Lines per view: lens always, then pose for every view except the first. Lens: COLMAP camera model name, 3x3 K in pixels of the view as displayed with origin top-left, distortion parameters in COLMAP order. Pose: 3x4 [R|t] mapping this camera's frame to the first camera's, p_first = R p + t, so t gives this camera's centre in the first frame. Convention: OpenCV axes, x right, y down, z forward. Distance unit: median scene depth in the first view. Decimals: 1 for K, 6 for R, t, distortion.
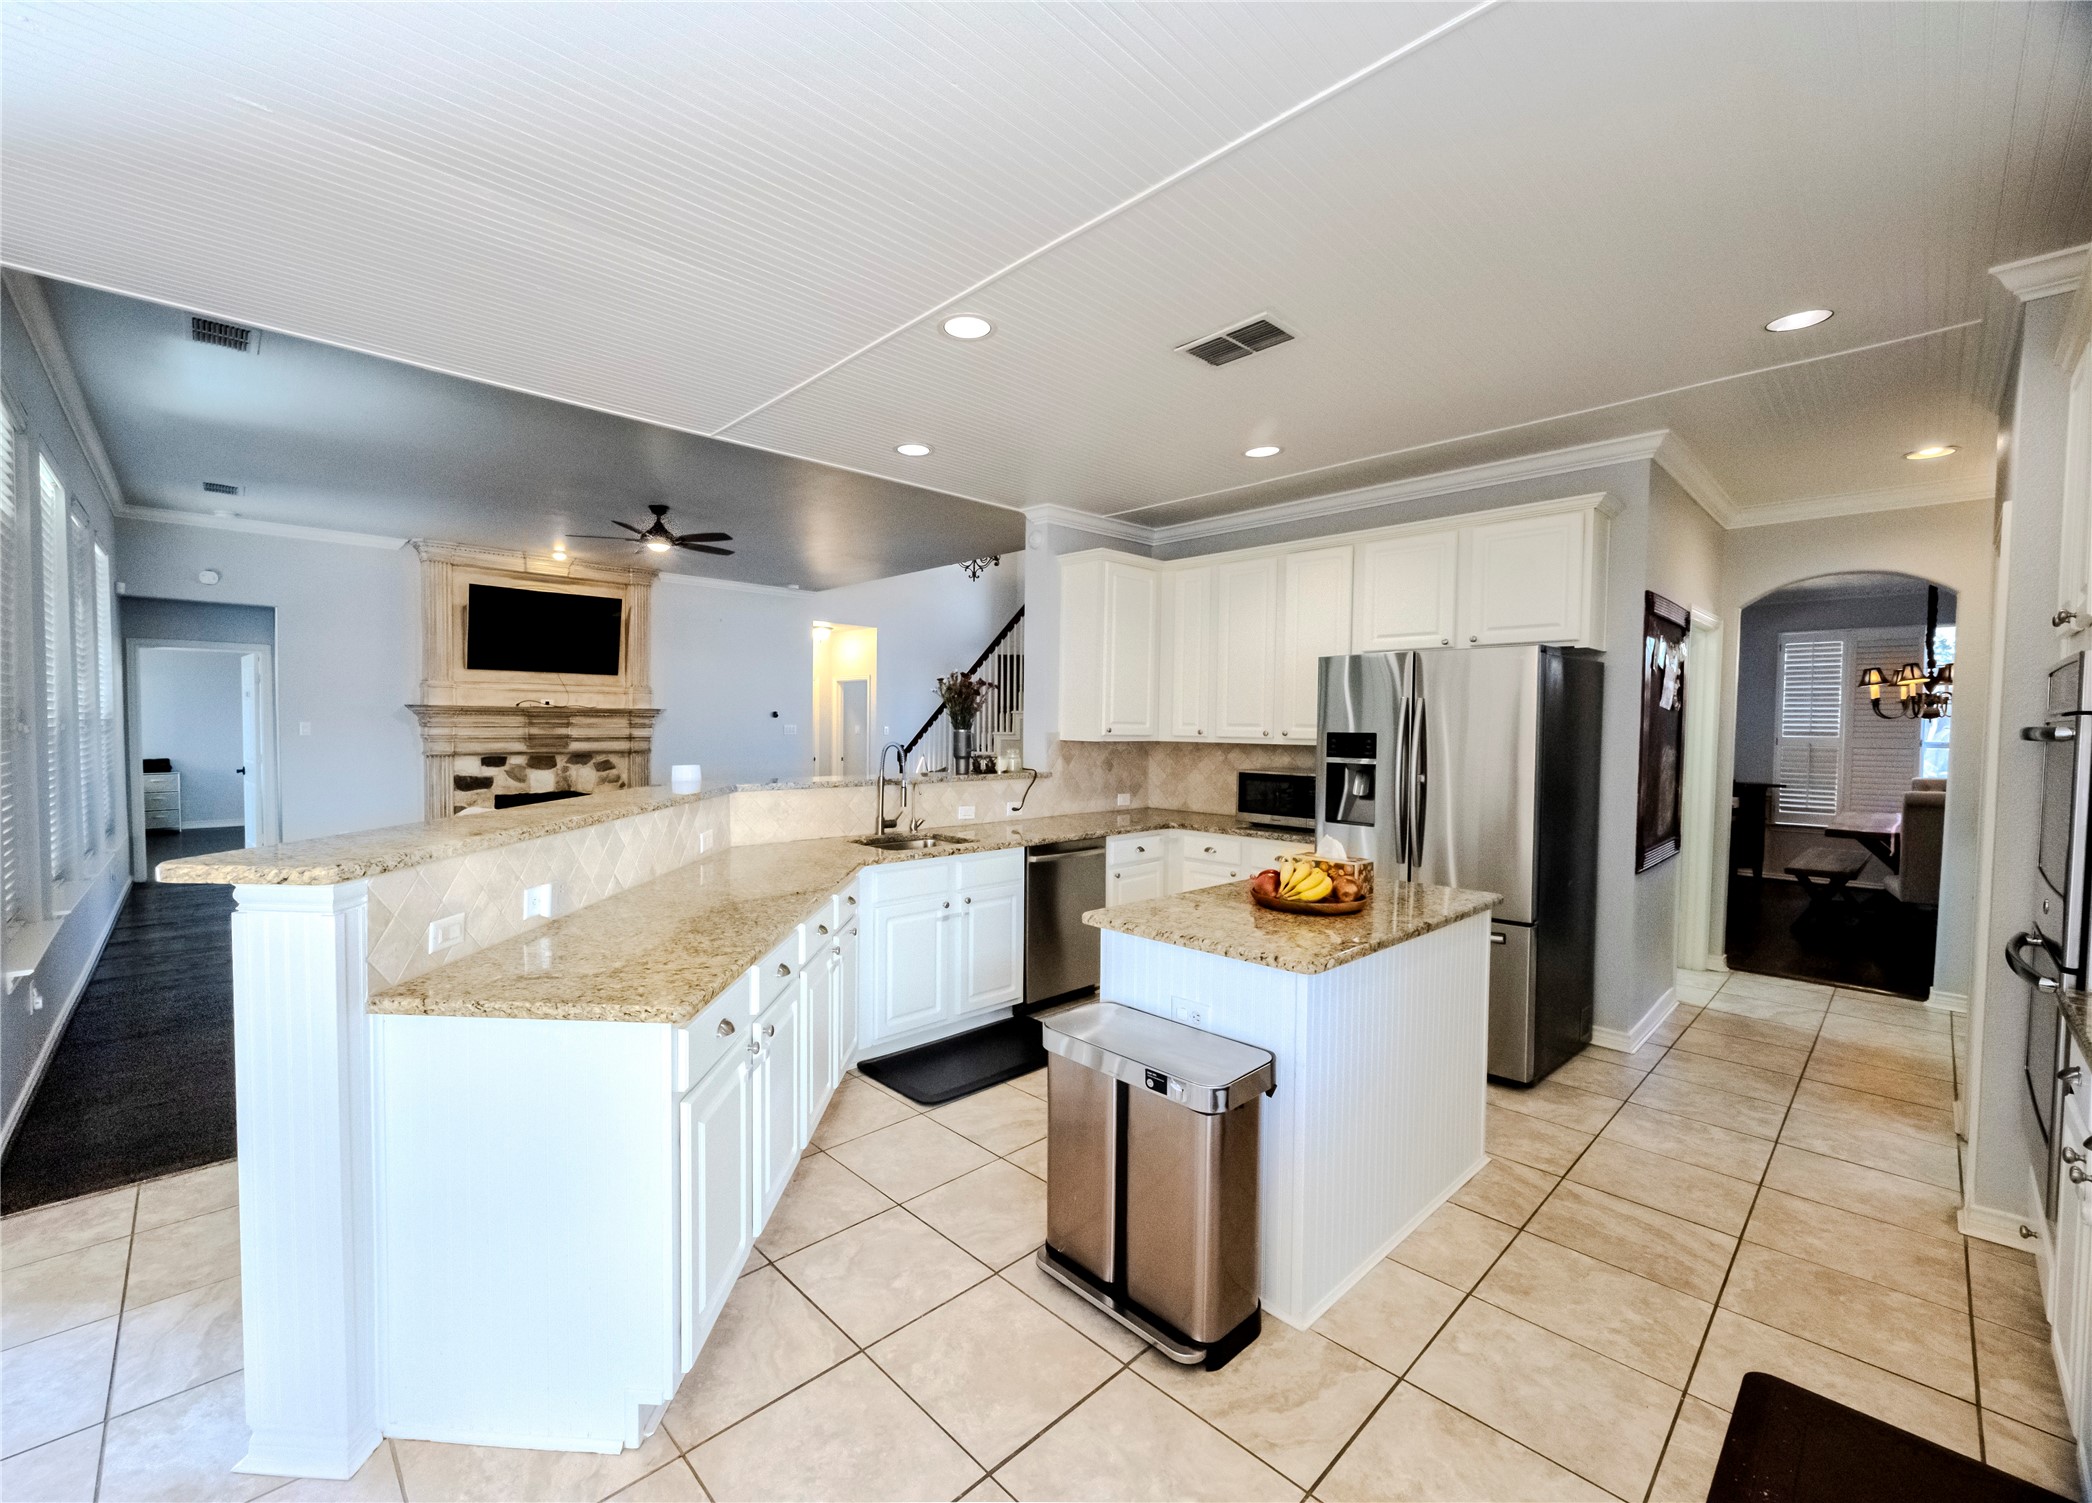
lens RADIAL K [[869.3, 0, 1042.1], [0, 869.3, 754.4], [0, 0, 1]] dist [0.000137, -0.000332]
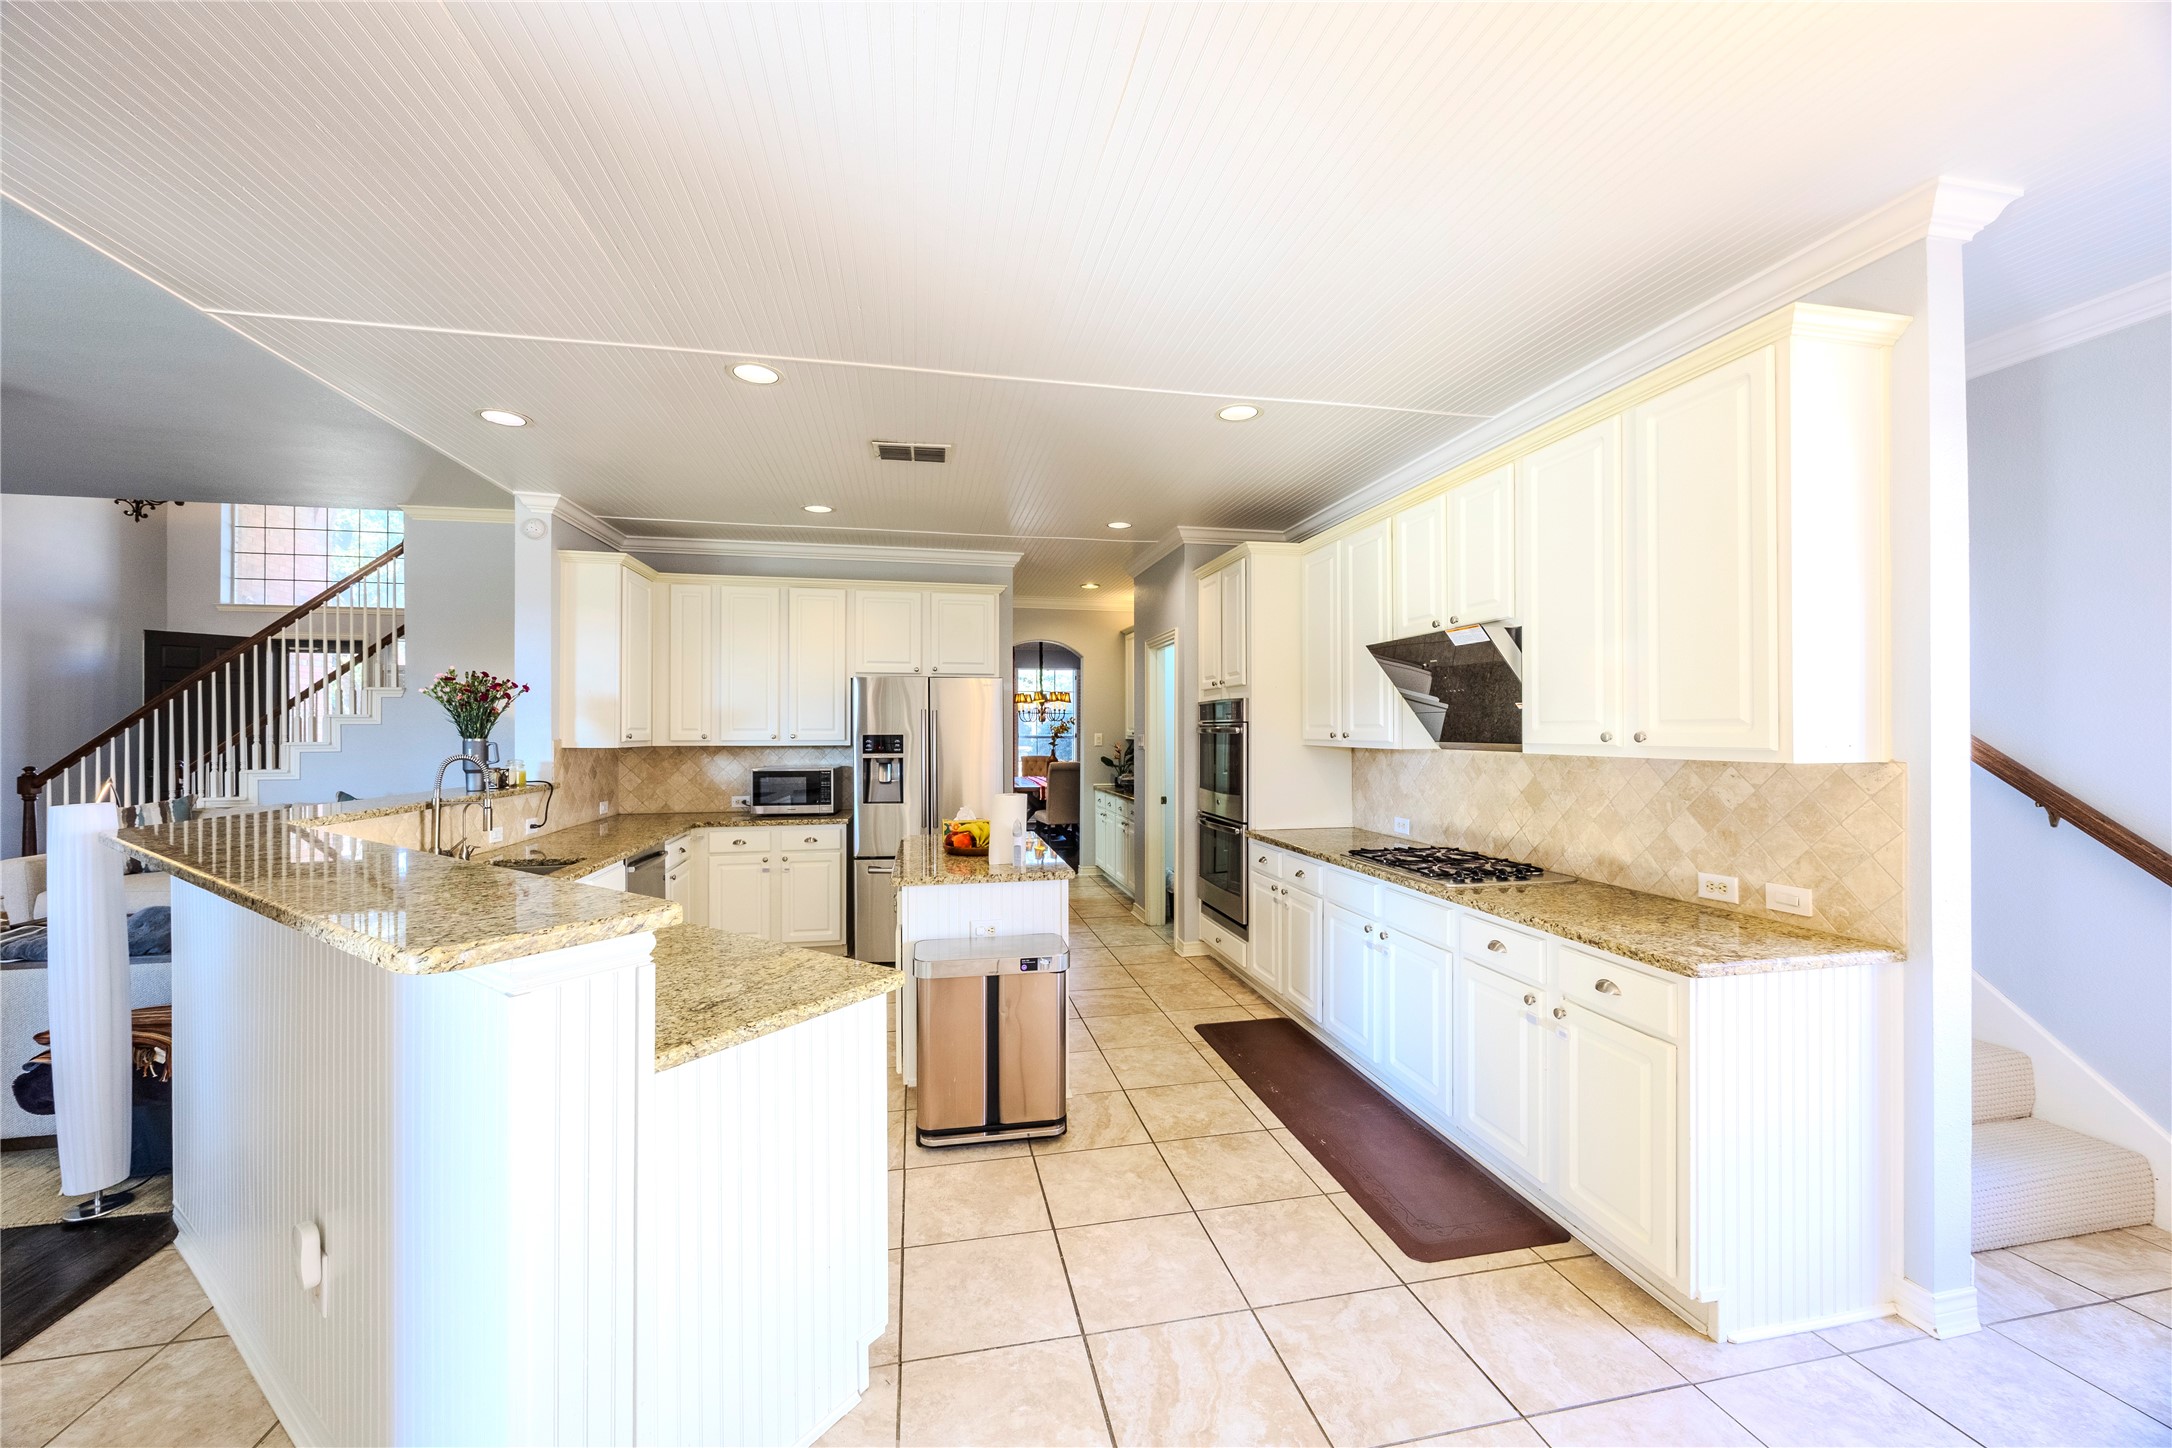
lens RADIAL K [[829.4, 0, 1084.7], [0, 829.4, 725.0], [0, 0, 1]] dist [-0.002793, -0.000122]
pose [[0.500955, -0.006000, 0.865452, -0.504300], [0.035275, 0.999287, -0.013490, -0.009999], [-0.864754, 0.037287, 0.500809, 0.079255]]
